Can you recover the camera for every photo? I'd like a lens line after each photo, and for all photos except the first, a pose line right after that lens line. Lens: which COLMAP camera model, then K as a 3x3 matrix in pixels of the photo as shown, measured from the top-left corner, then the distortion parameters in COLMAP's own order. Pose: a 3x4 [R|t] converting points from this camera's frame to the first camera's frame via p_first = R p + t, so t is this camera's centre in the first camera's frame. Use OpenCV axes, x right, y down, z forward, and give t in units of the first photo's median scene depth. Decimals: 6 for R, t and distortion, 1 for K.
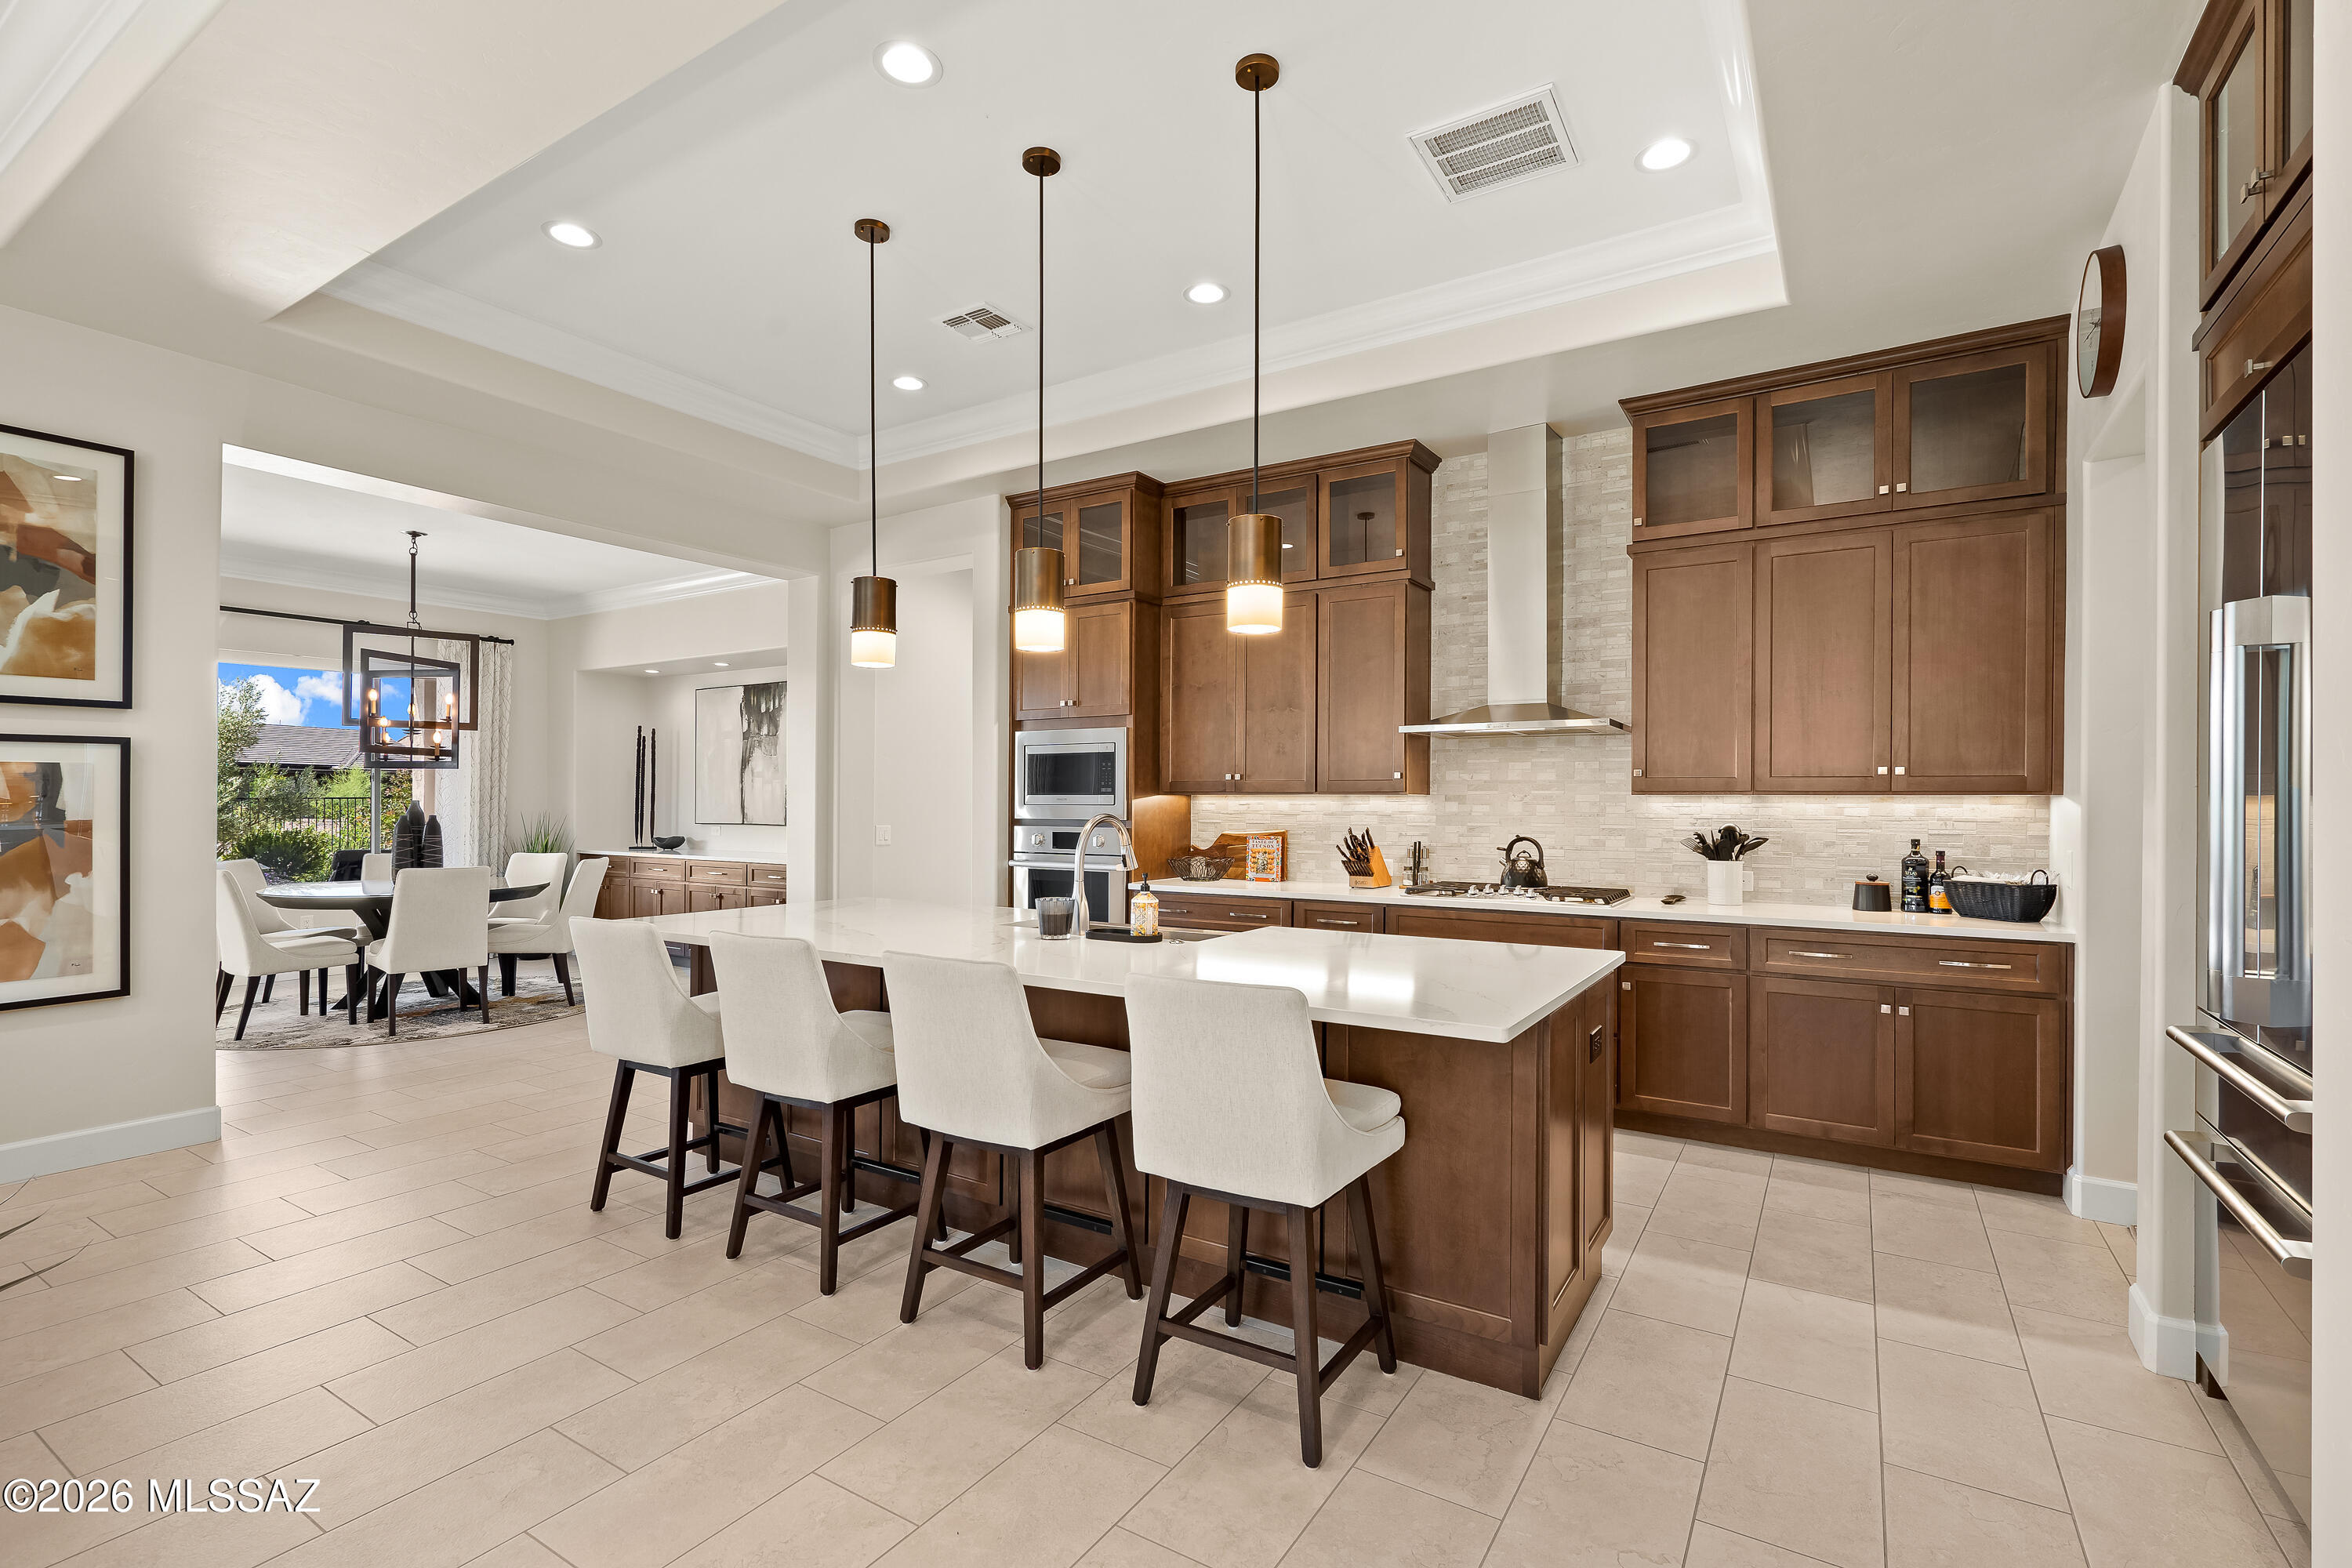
lens RADIAL K [[1086.8, 0, 1176.6], [0, 1086.8, 797.6], [0, 0, 1]] dist [-0.002155, 0.002716]
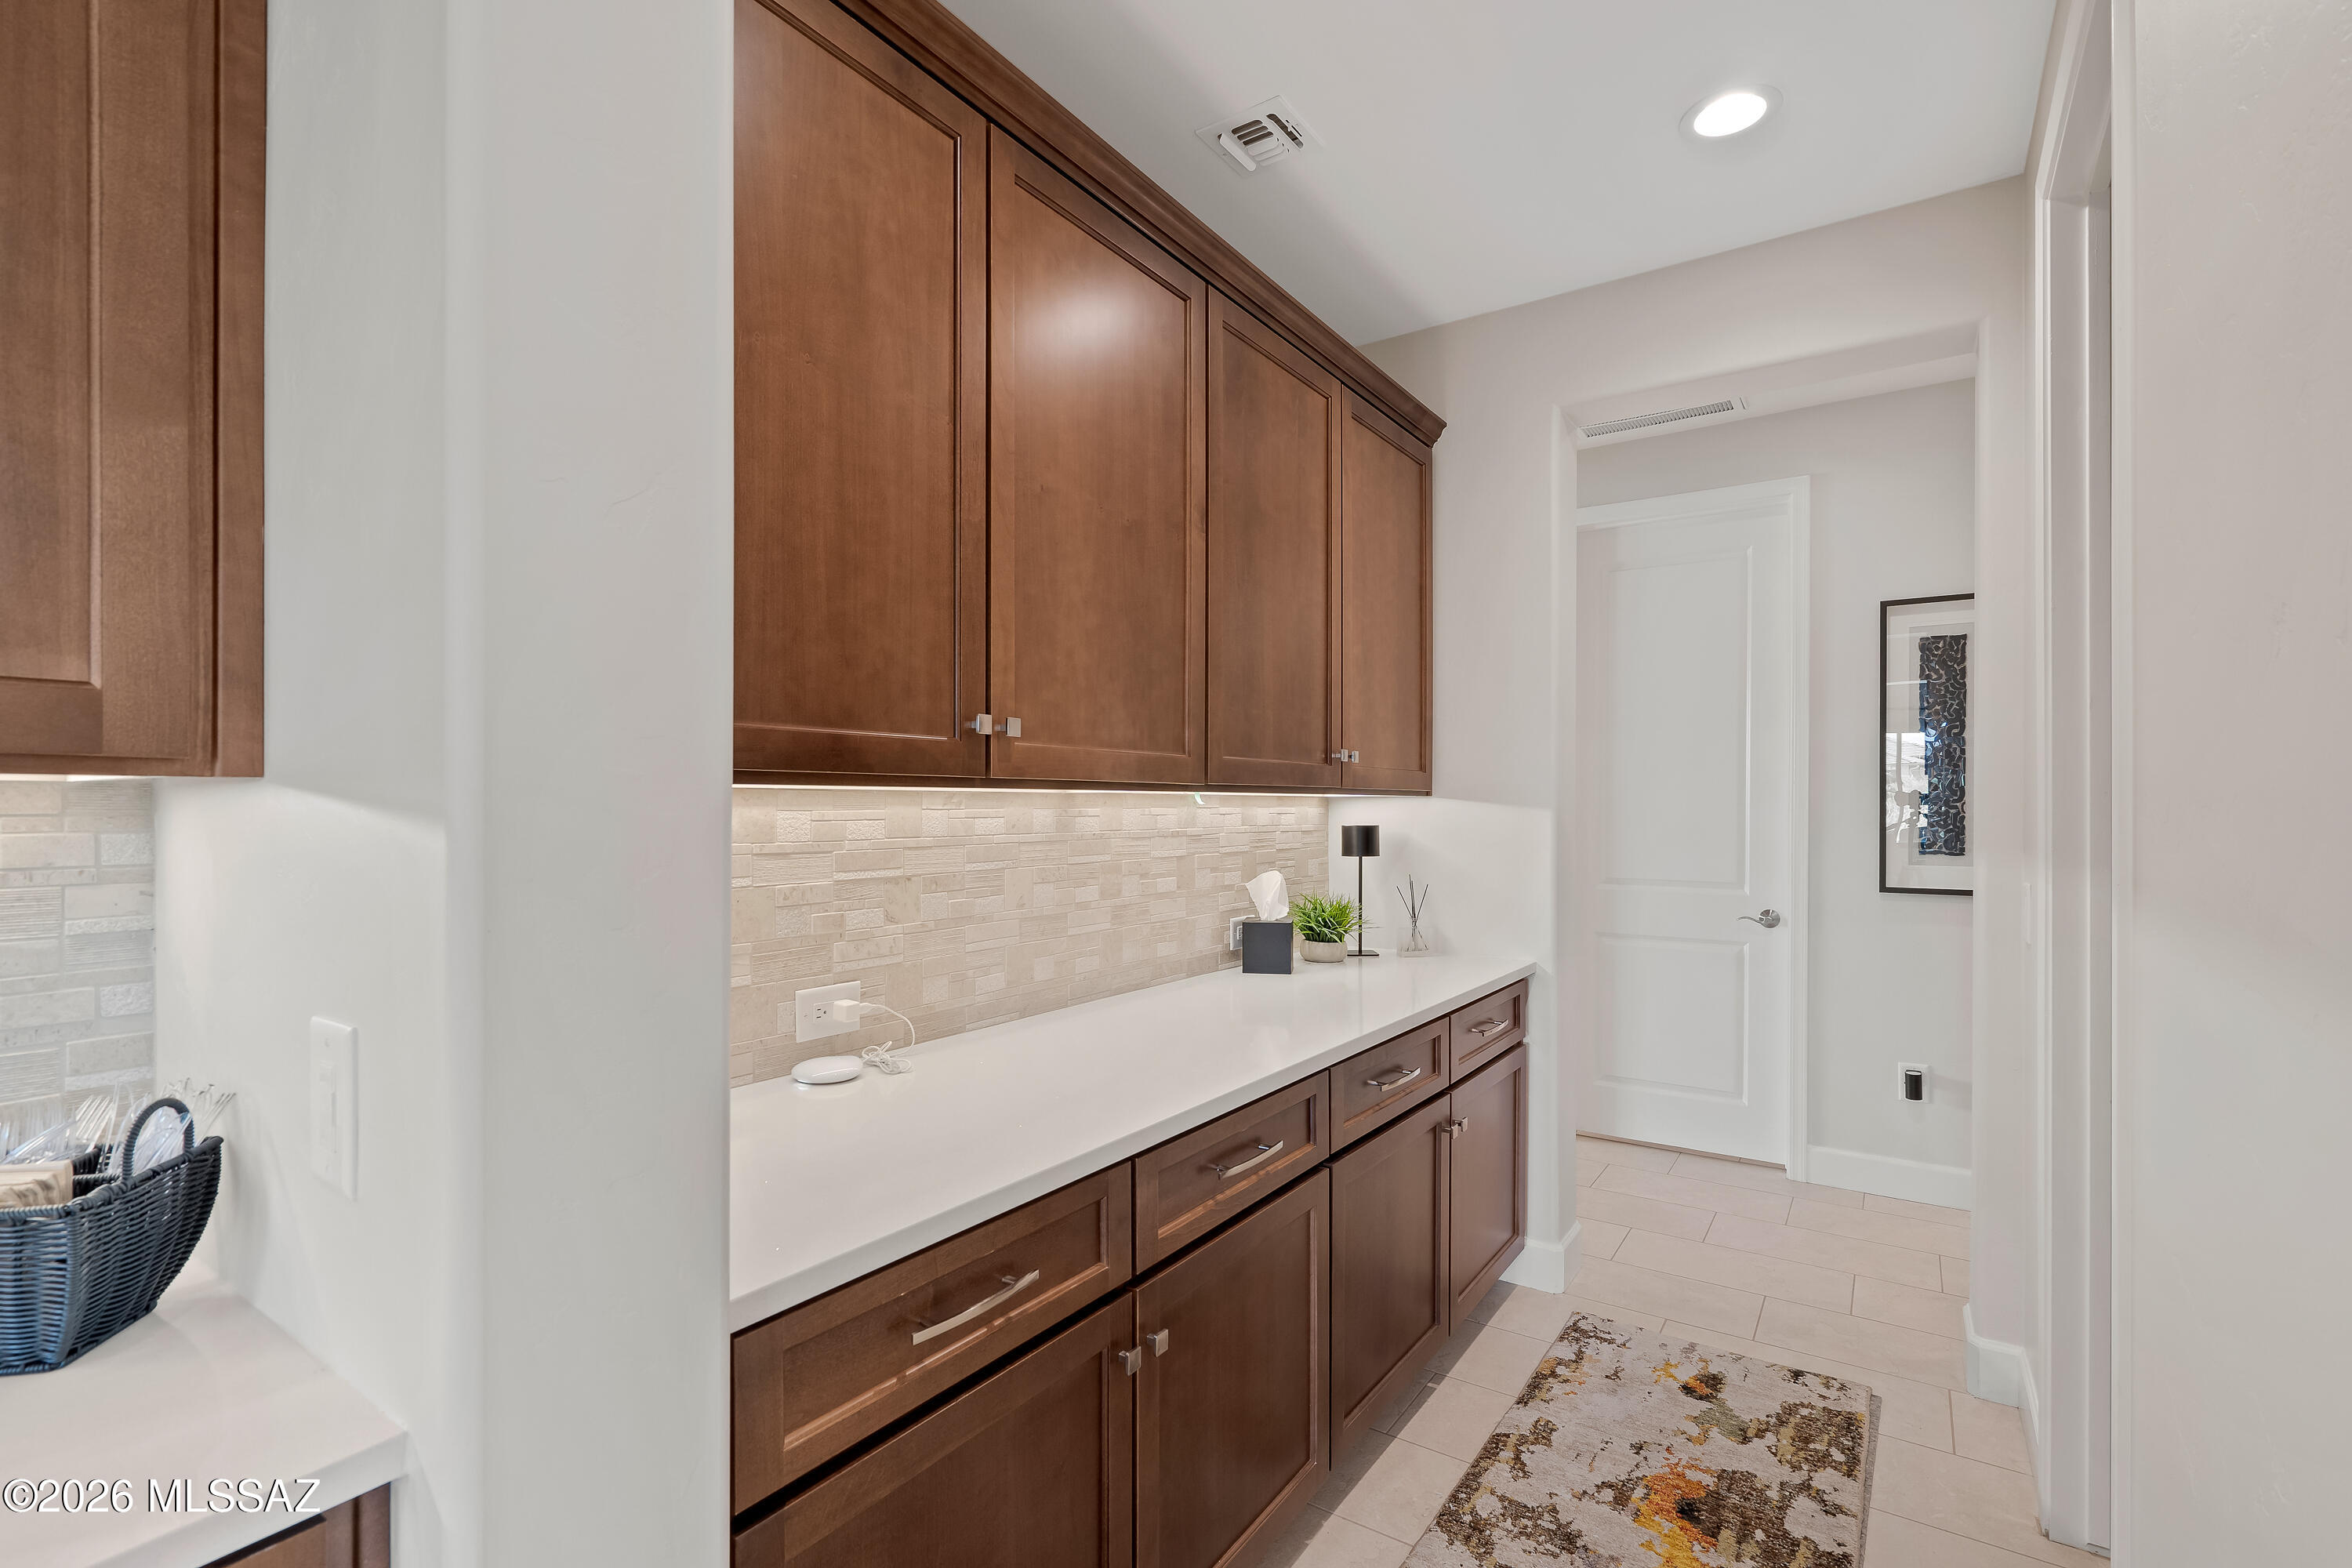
lens RADIAL K [[1086.8, 0, 1181.1], [0, 1086.8, 797.4], [0, 0, 1]] dist [-0.002155, 0.002716]
pose [[0.024406, -0.002914, 0.999698, 0.474662], [-0.006132, 0.999977, 0.003064, 0.000048], [-0.999683, -0.006205, 0.024387, 0.649090]]
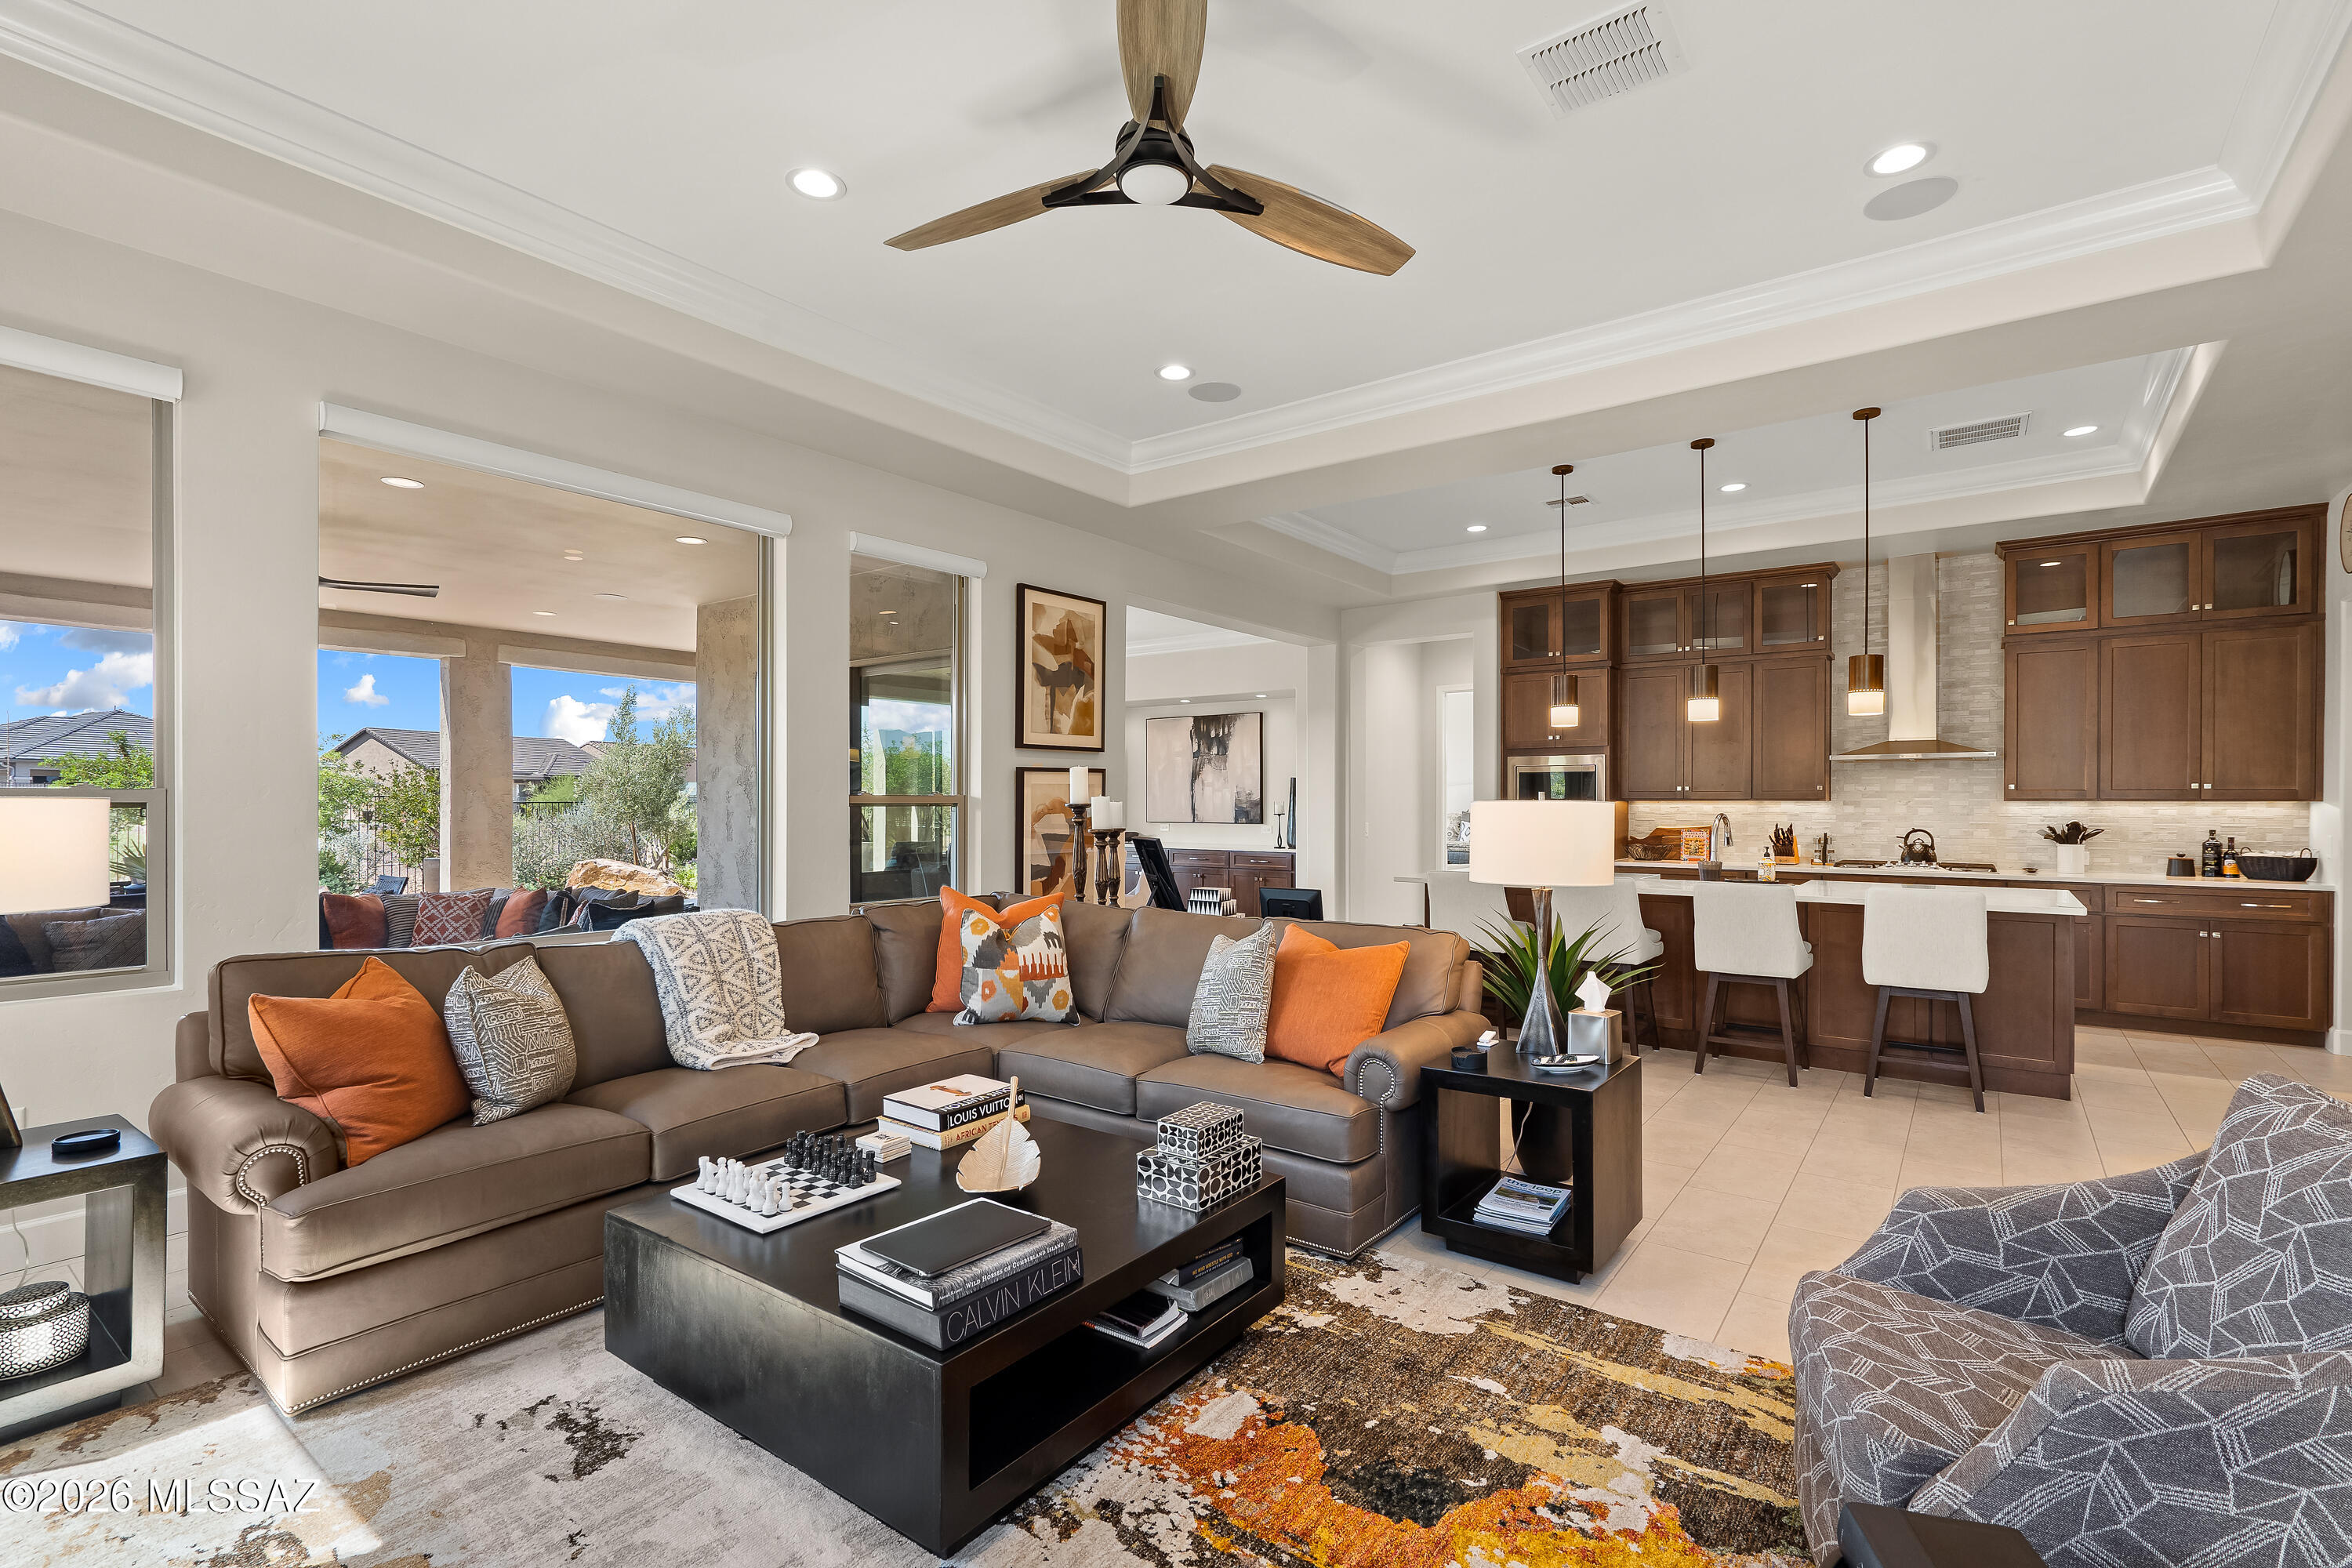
lens RADIAL K [[1086.8, 0, 1173.2], [0, 1086.8, 802.5], [0, 0, 1]] dist [-0.002155, 0.002716]
pose [[0.996748, -0.000737, -0.080576, -0.613561], [0.000938, 0.999997, 0.002450, -0.005343], [0.080574, -0.002517, 0.996745, -0.606055]]
